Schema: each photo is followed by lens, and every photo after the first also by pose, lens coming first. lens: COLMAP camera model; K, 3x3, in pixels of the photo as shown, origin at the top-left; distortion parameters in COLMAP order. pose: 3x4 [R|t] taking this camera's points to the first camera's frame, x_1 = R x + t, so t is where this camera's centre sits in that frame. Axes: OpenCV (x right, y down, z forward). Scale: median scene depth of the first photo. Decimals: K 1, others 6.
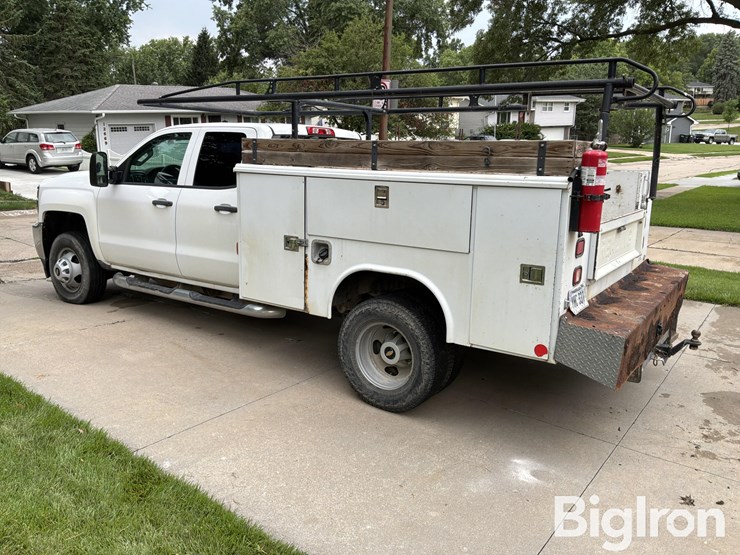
lens RADIAL K [[614.5, 0, 377.5], [0, 614.5, 277.3], [0, 0, 1]] dist [0.099274, -0.181657]
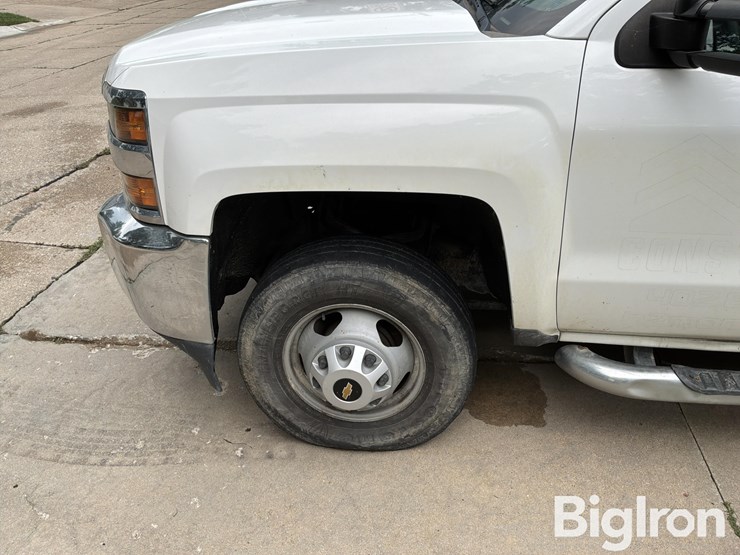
lens RADIAL K [[614.5, 0, 369.8], [0, 614.5, 277.8], [0, 0, 1]] dist [0.099274, -0.181657]
pose [[0.884736, -0.259391, 0.387245, -0.864796], [0.129089, 0.934700, 0.331168, -0.224425], [-0.447860, -0.243007, 0.860447, 1.072392]]
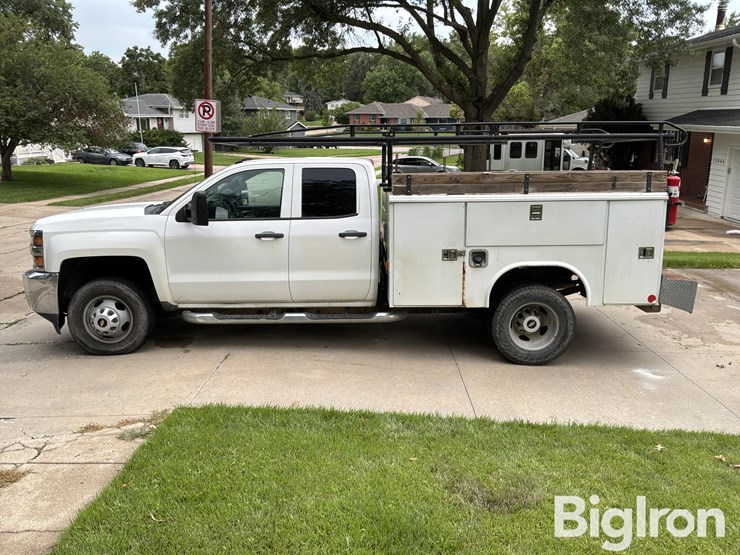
lens RADIAL K [[614.5, 0, 372.5], [0, 614.5, 274.4], [0, 0, 1]] dist [0.099274, -0.181657]
pose [[0.824235, -0.131229, 0.550832, -0.971006], [0.137055, 0.990085, 0.030795, -0.075726], [-0.549412, 0.050112, 0.834048, 0.026604]]
